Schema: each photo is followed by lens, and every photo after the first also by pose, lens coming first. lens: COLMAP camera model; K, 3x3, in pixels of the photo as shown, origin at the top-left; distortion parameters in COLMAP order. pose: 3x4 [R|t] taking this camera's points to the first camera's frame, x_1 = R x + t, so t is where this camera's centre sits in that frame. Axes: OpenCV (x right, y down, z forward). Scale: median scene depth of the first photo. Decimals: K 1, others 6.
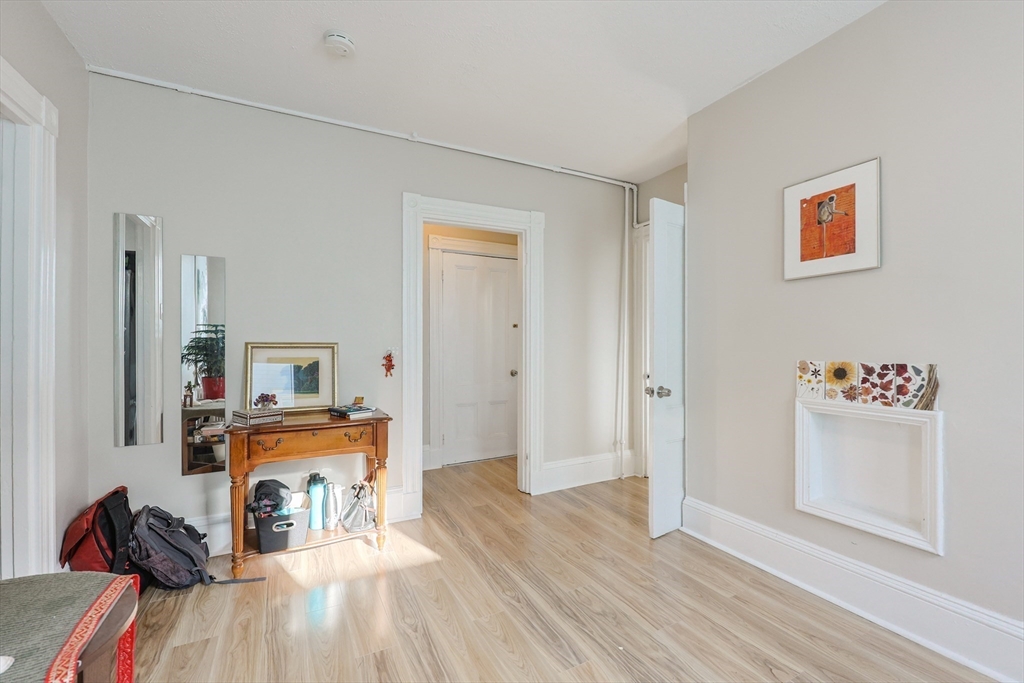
lens RADIAL K [[434.3, 0, 513.3], [0, 434.3, 343.4], [0, 0, 1]] dist [-0.003604, -0.000621]
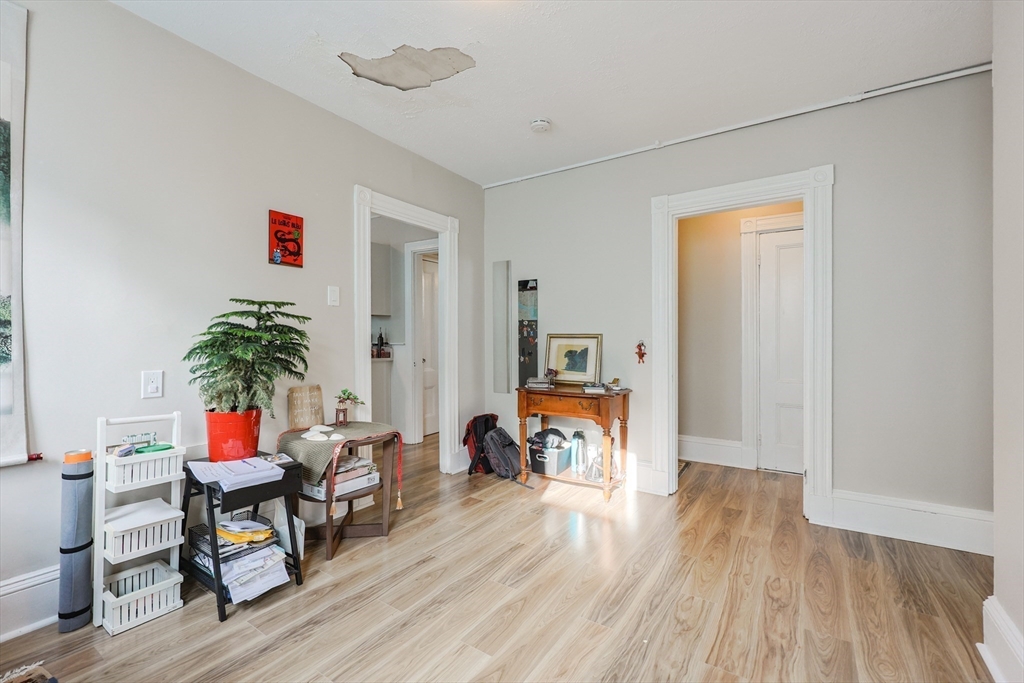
lens RADIAL K [[434.3, 0, 514.5], [0, 434.3, 340.0], [0, 0, 1]] dist [-0.003604, -0.000621]
pose [[0.484861, 0.005601, -0.874573, 0.590908], [0.000239, 0.999979, 0.006537, 0.008201], [0.874591, -0.003378, 0.484849, 0.165016]]
